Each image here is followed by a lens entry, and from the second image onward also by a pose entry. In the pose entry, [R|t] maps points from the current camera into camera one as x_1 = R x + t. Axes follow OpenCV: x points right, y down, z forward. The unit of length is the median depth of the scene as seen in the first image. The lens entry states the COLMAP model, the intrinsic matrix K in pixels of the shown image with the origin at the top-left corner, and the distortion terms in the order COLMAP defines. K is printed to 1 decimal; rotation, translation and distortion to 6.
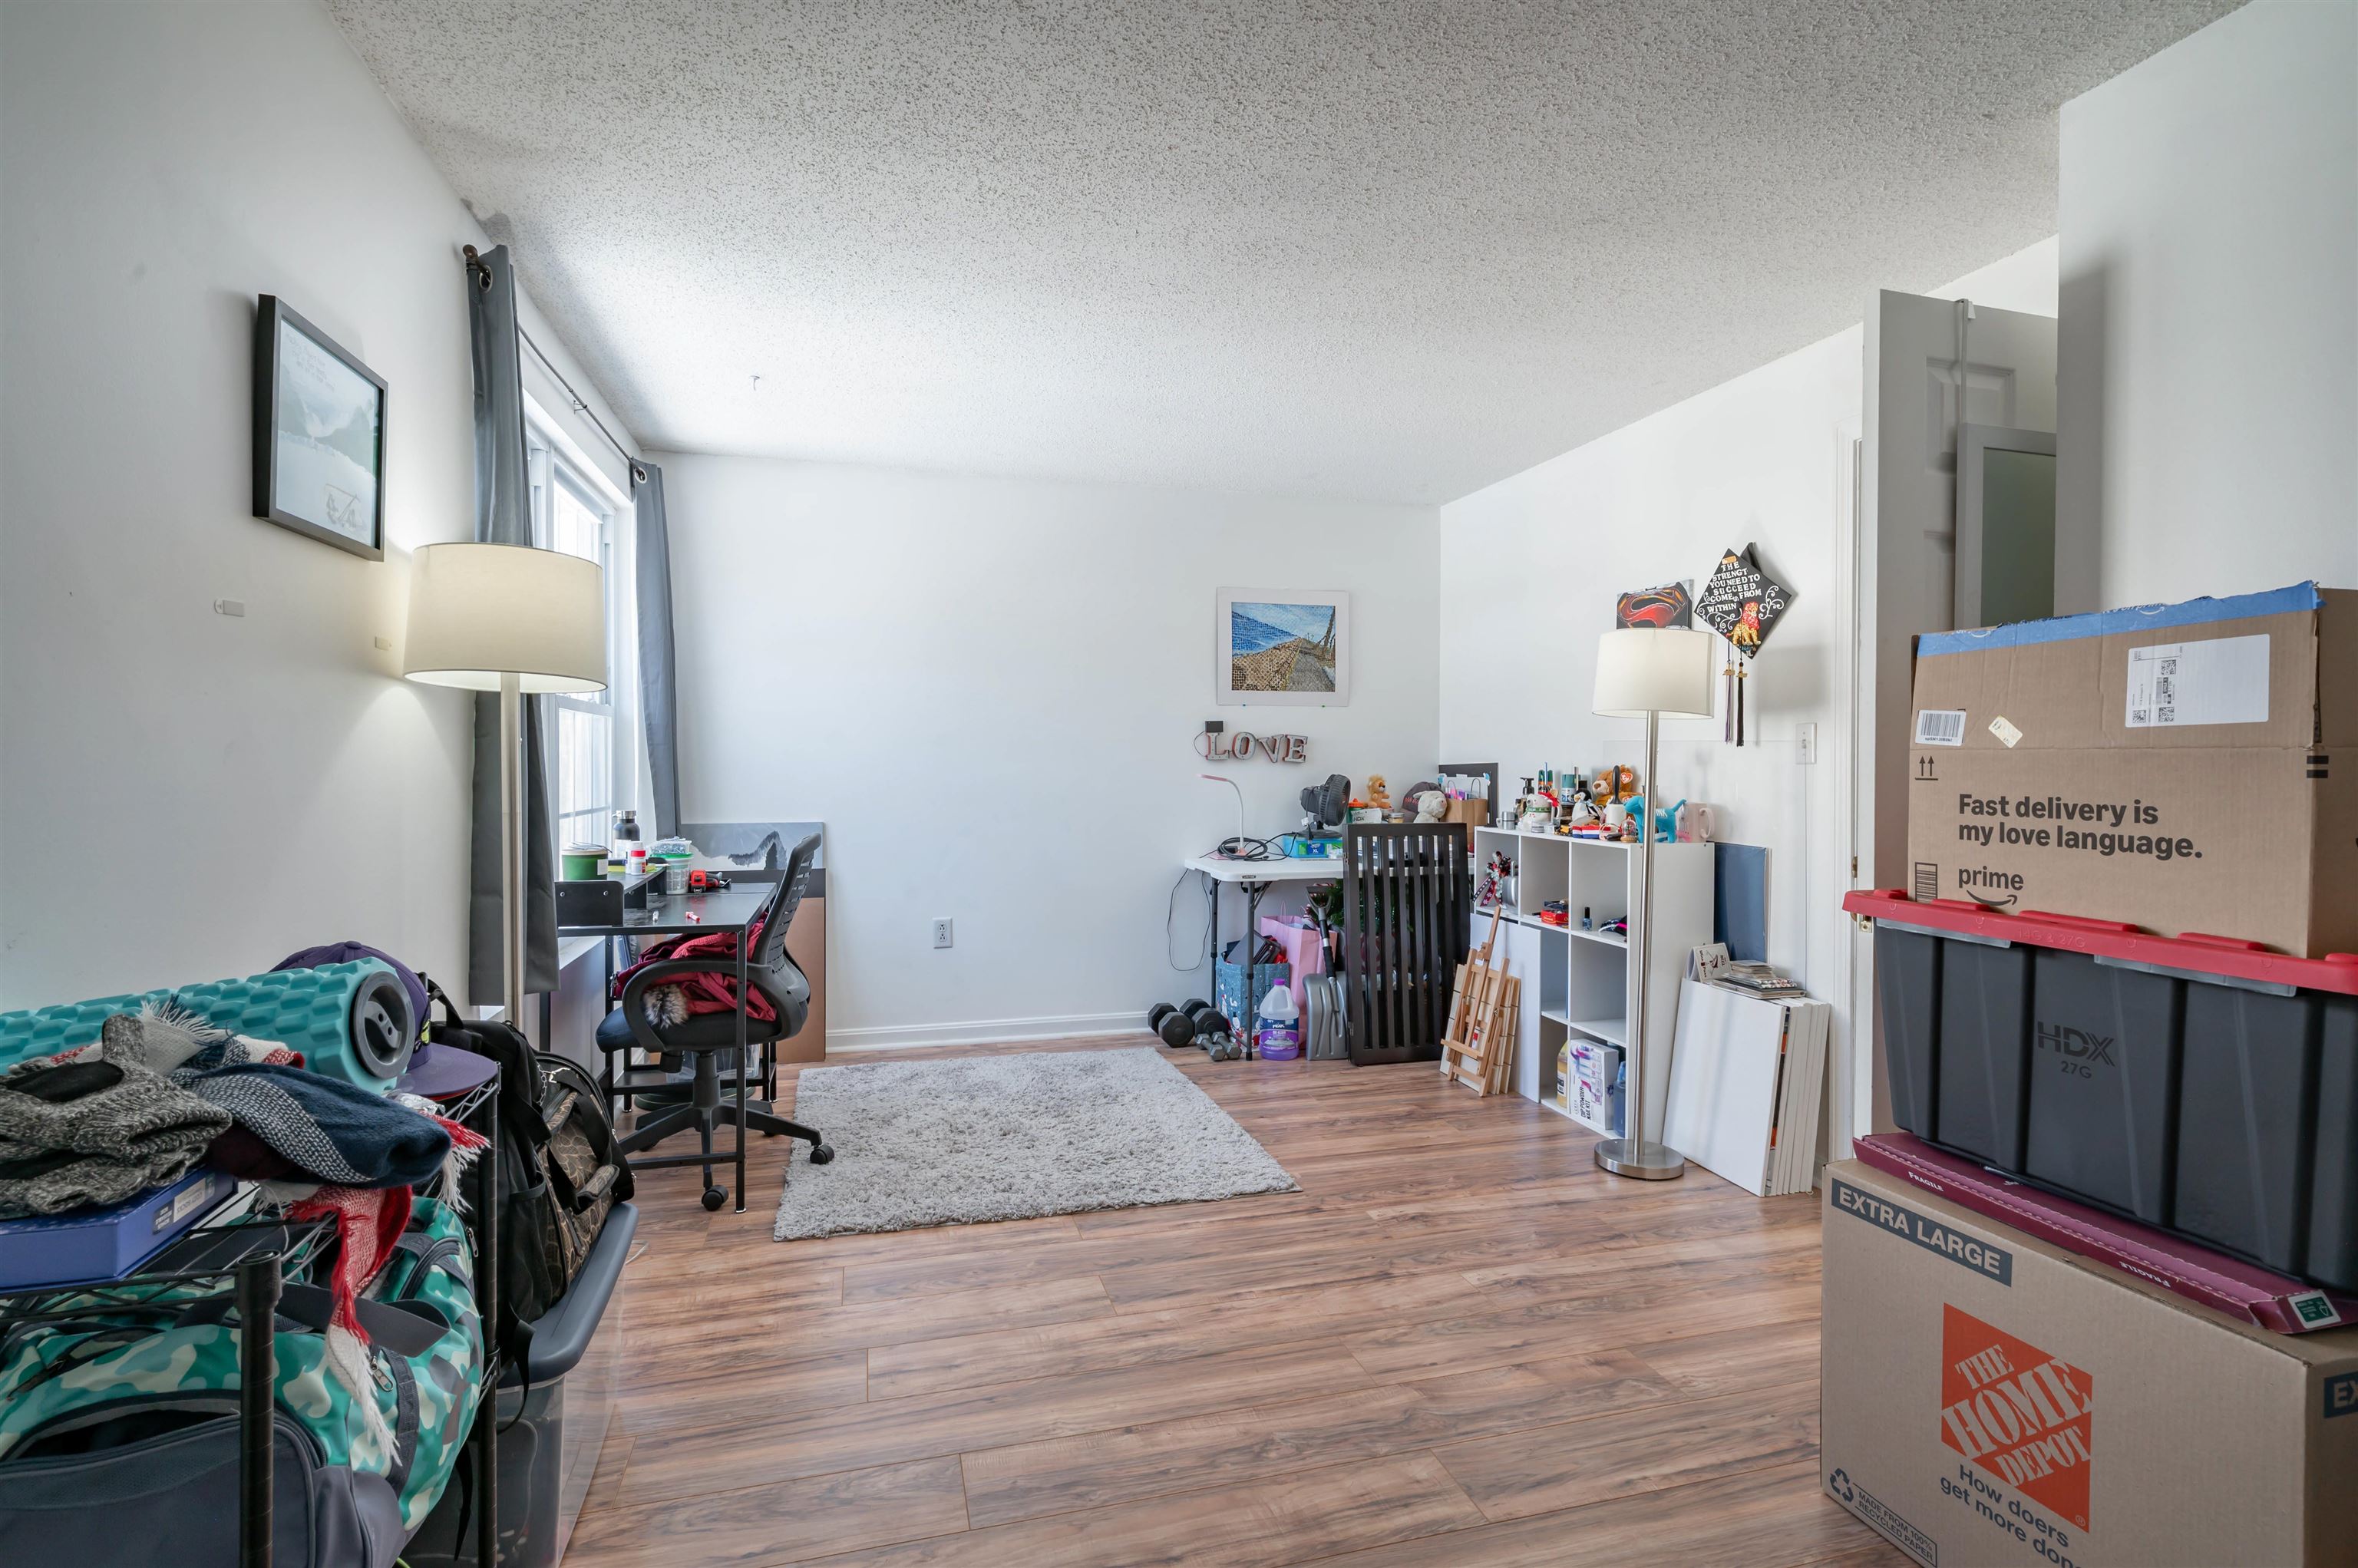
lens RADIAL K [[1151.0, 0, 1184.7], [0, 1151.0, 776.7], [0, 0, 1]] dist [-0.002964, 0.002728]
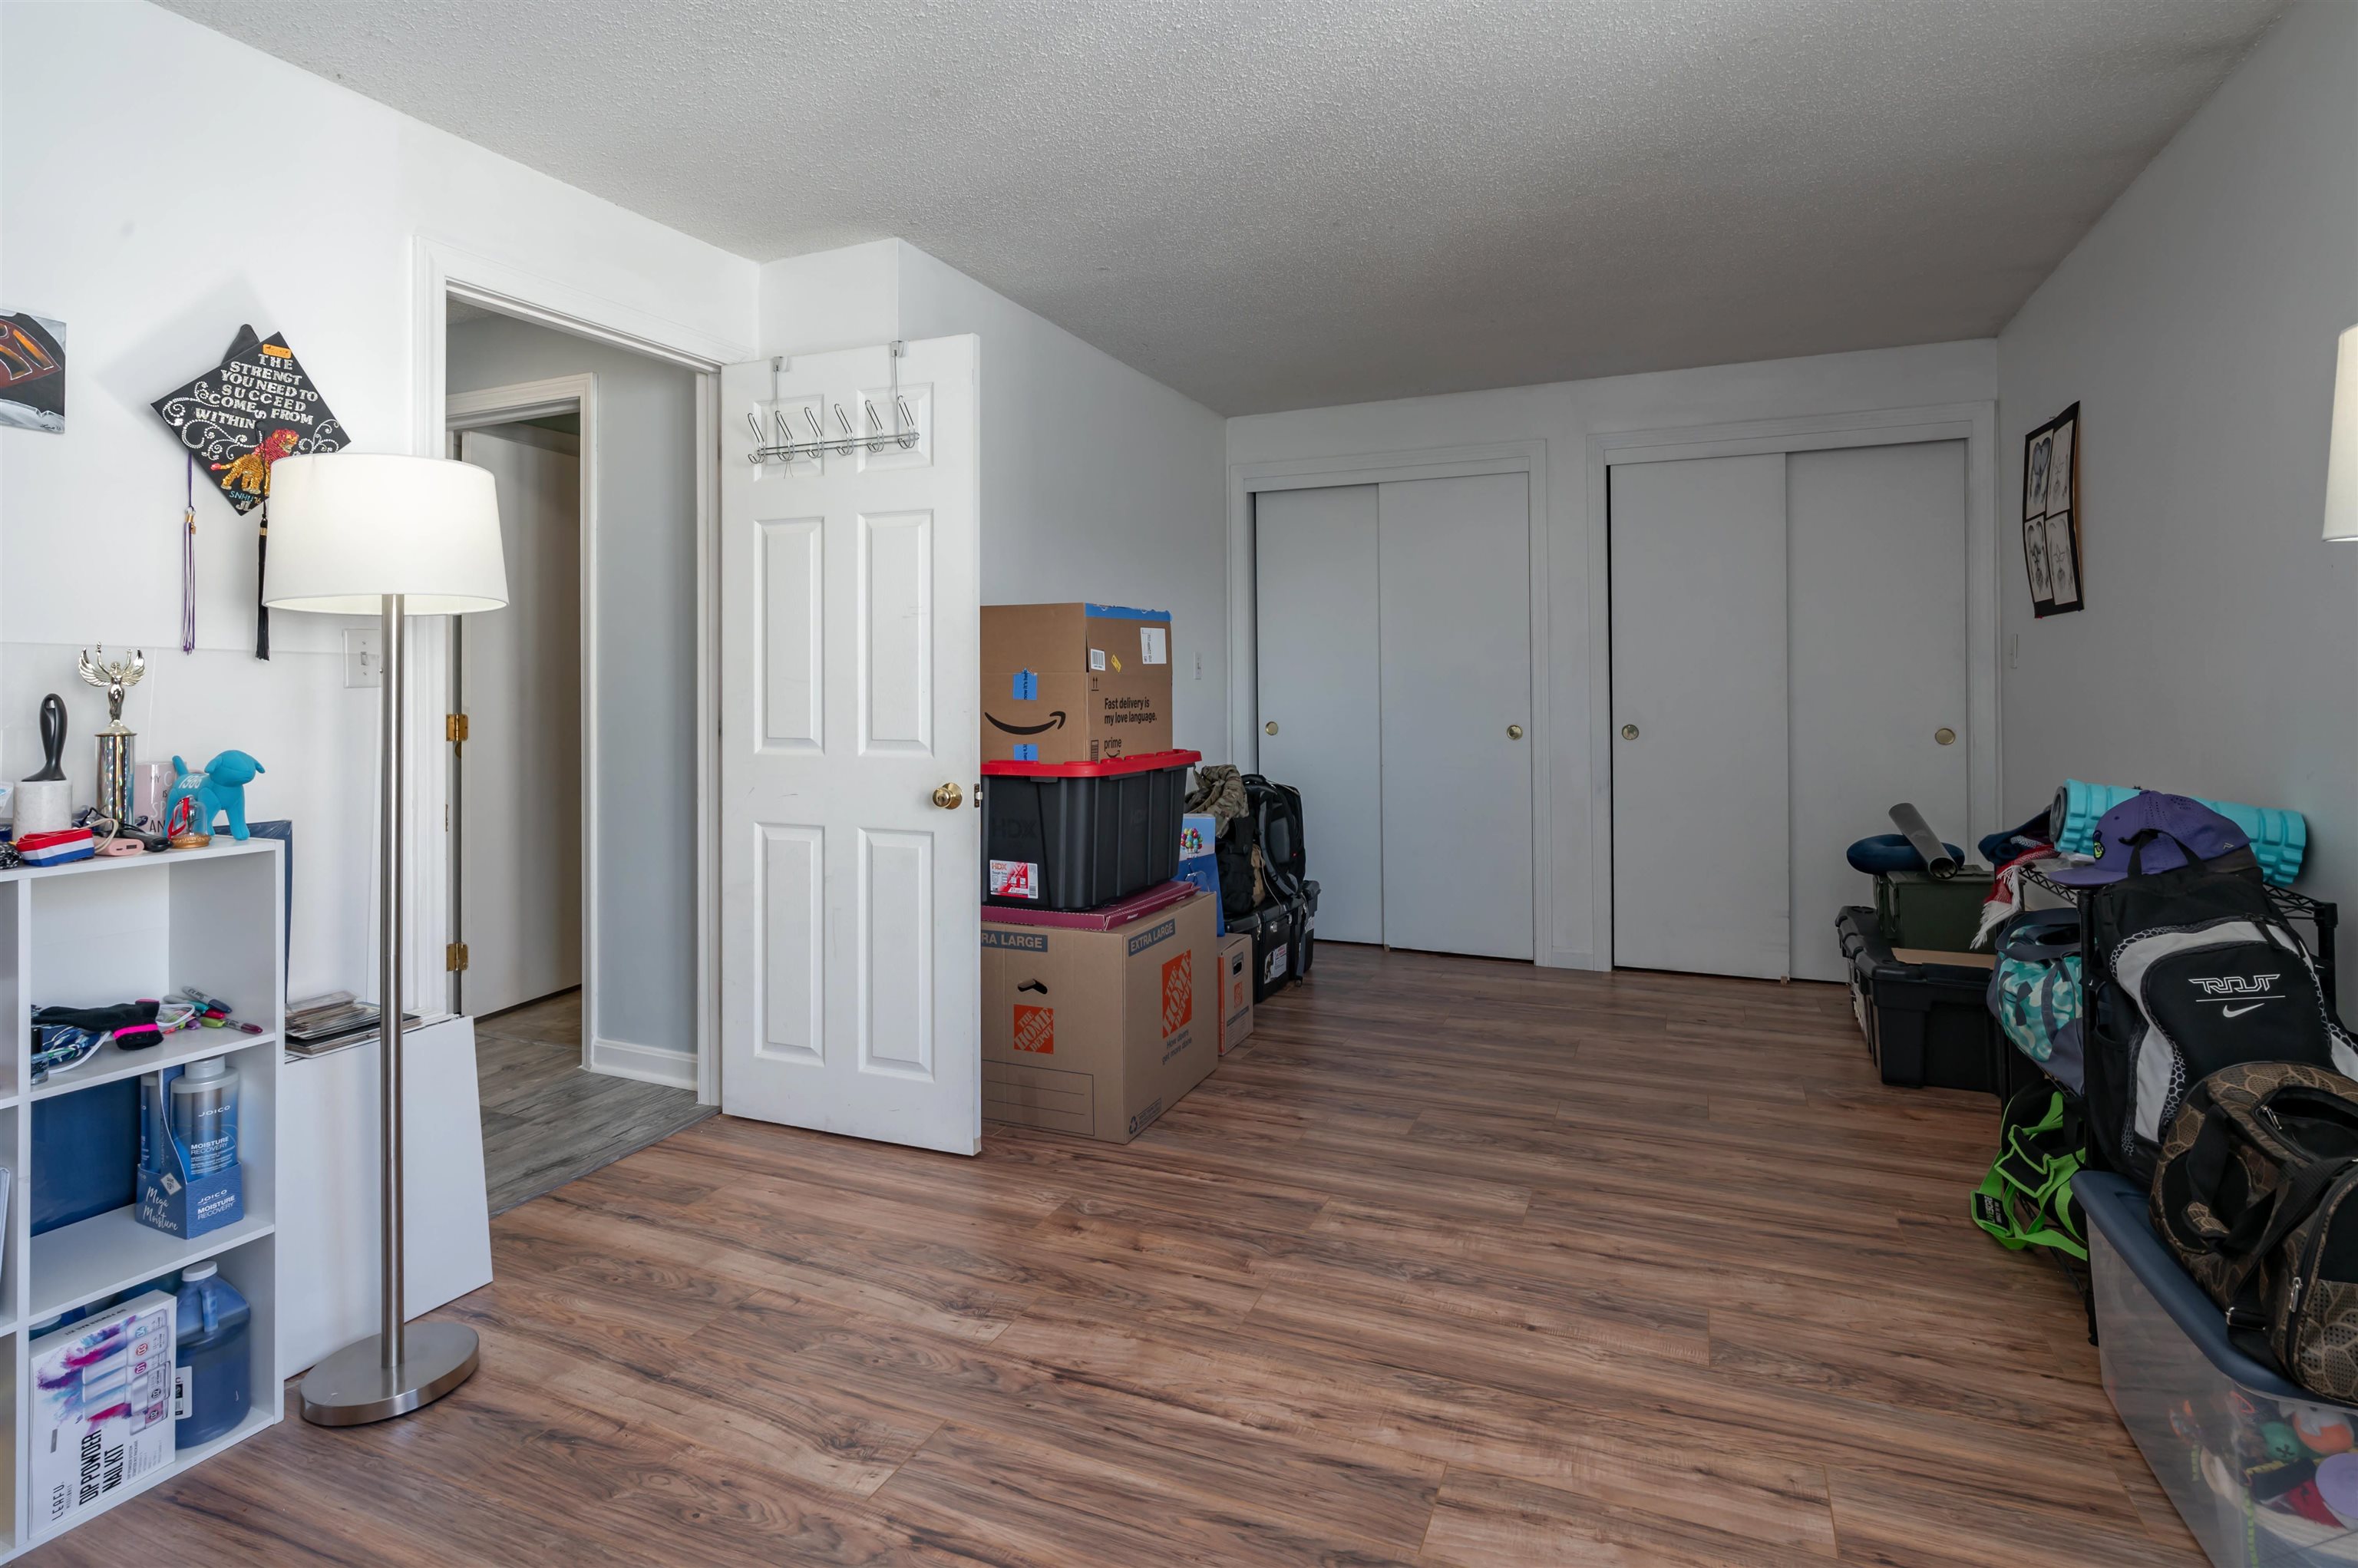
lens RADIAL K [[1151.0, 0, 1175.6], [0, 1151.0, 679.4], [0, 0, 1]] dist [-0.002964, 0.002728]
pose [[-0.767510, 0.005069, 0.641017, -0.339953], [0.014758, 0.999843, 0.009764, -0.018265], [-0.640867, 0.016954, -0.767464, 1.445837]]
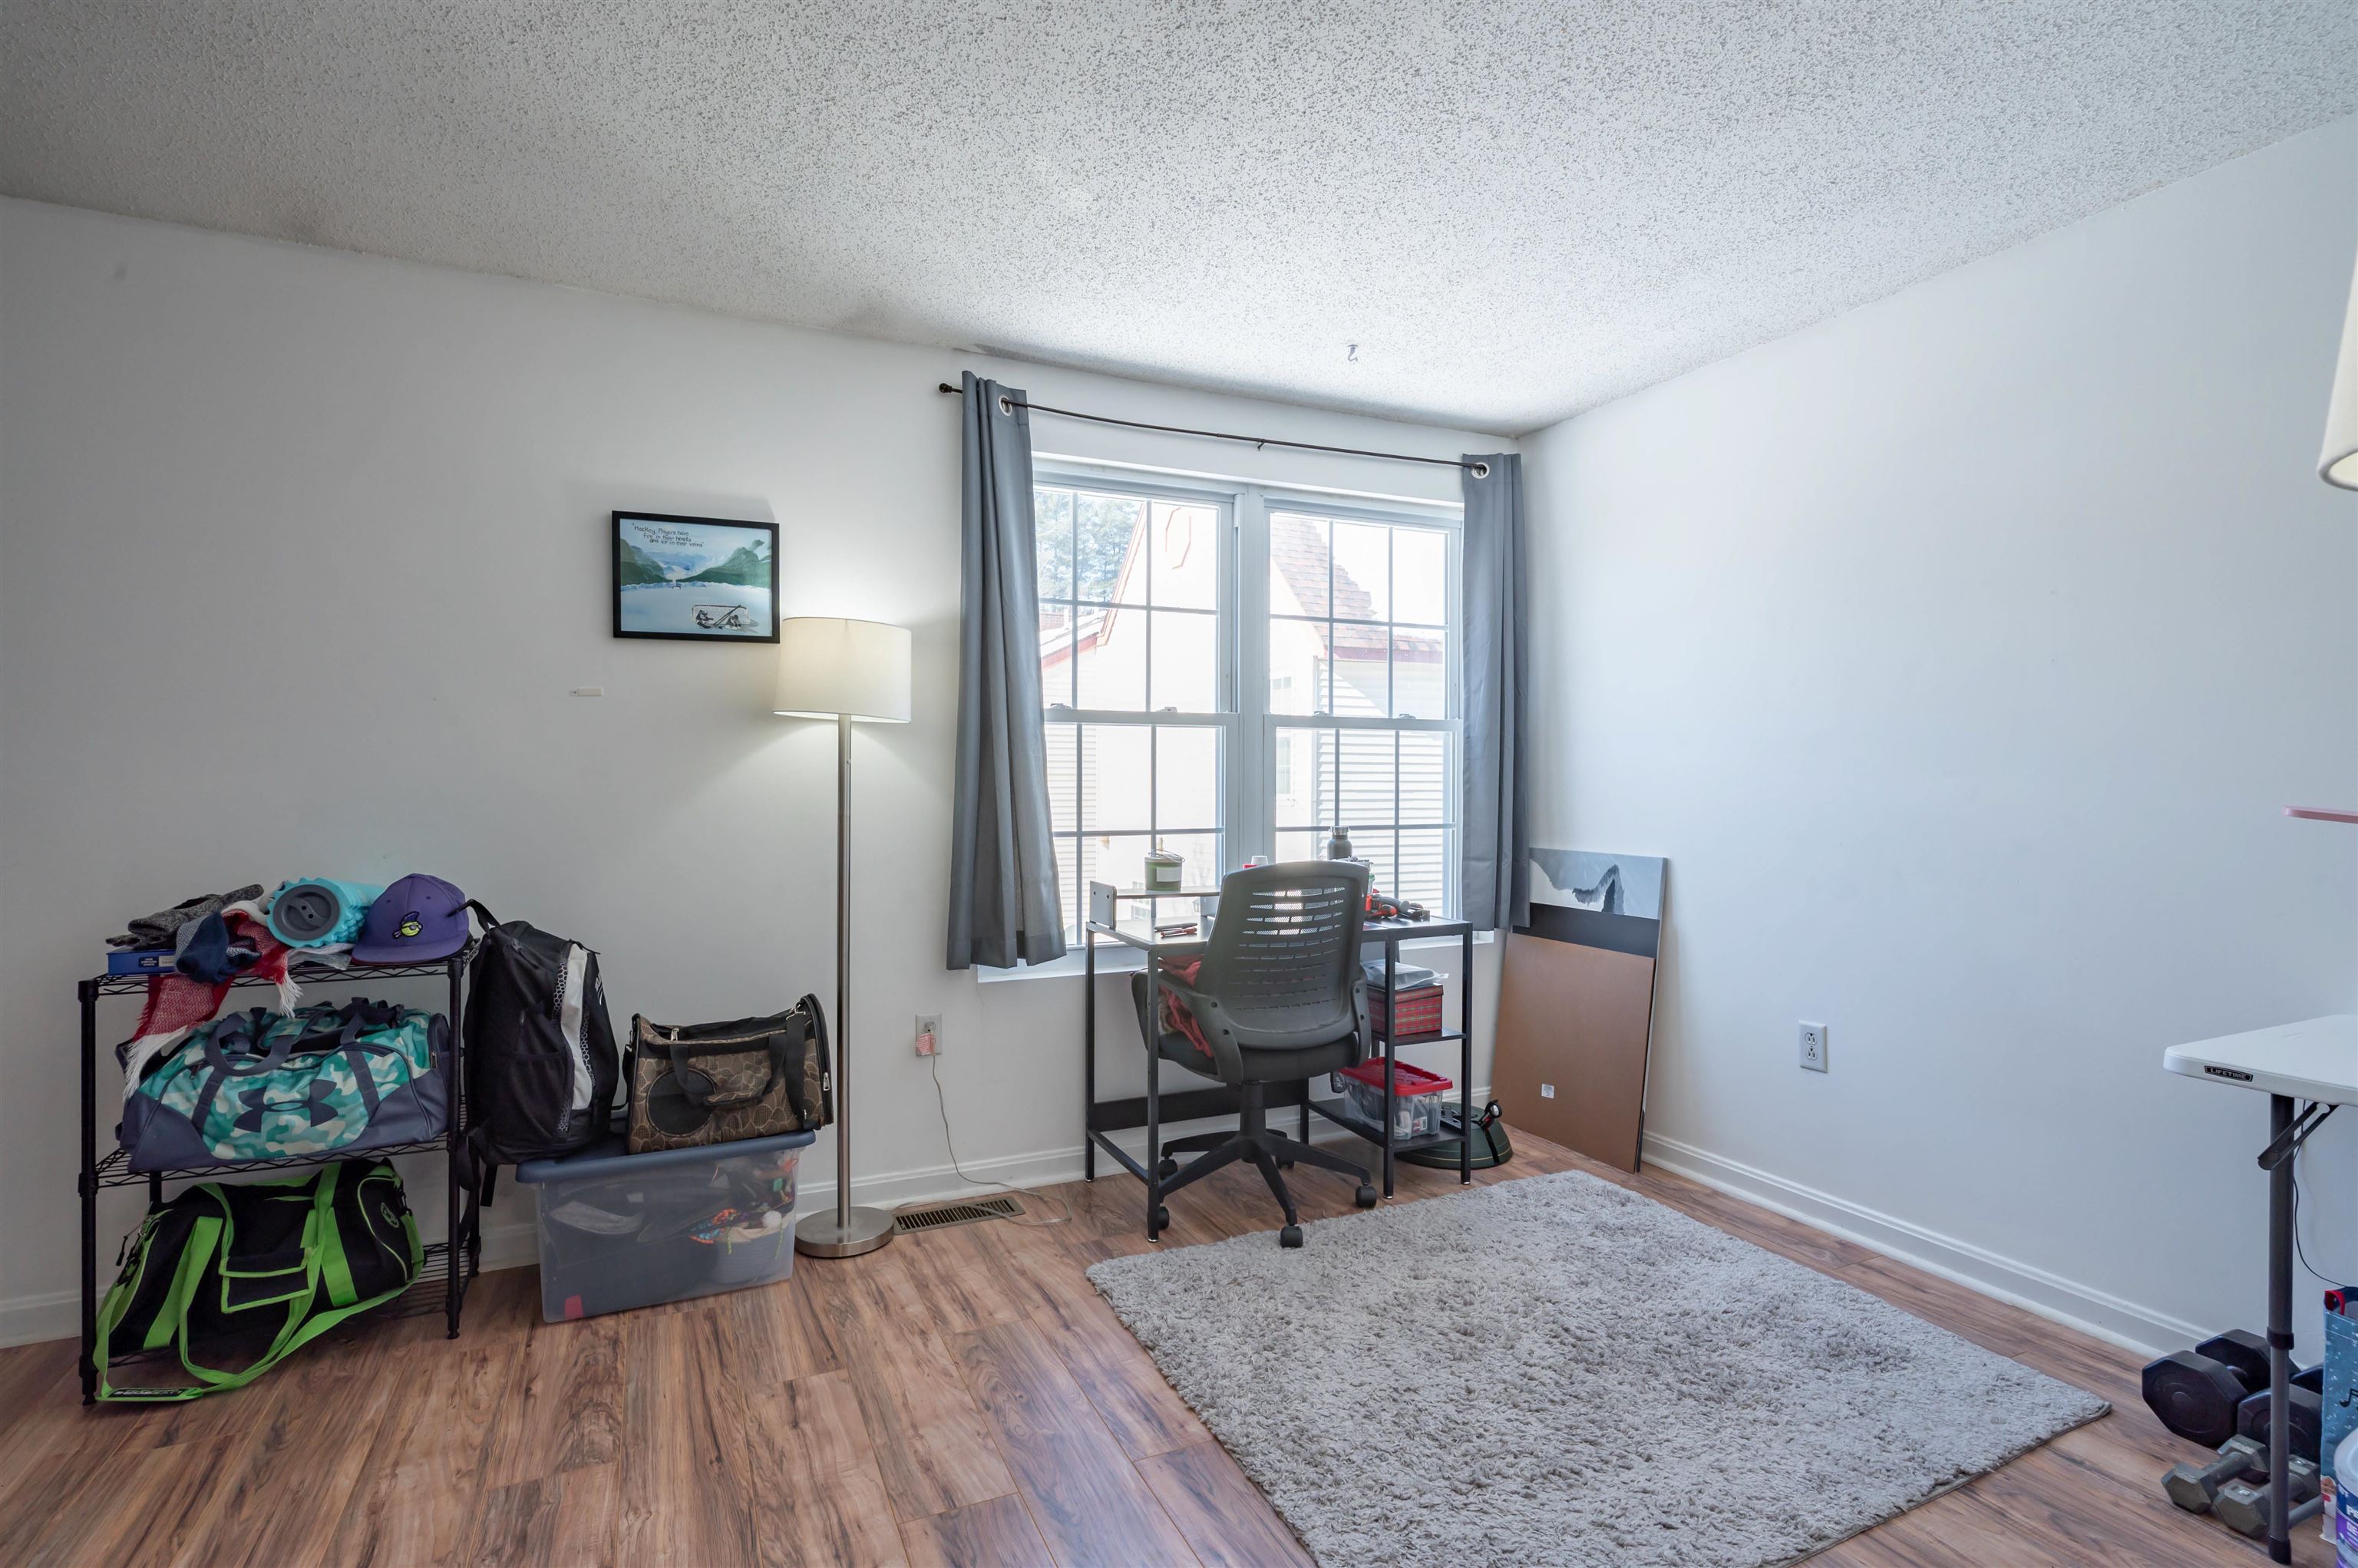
lens RADIAL K [[1151.0, 0, 1194.1], [0, 1151.0, 780.2], [0, 0, 1]] dist [-0.002964, 0.002728]
pose [[0.150970, 0.008987, -0.988497, 0.621573], [-0.014796, 0.999867, 0.006830, -0.020456], [0.988428, 0.013595, 0.151083, 0.944034]]
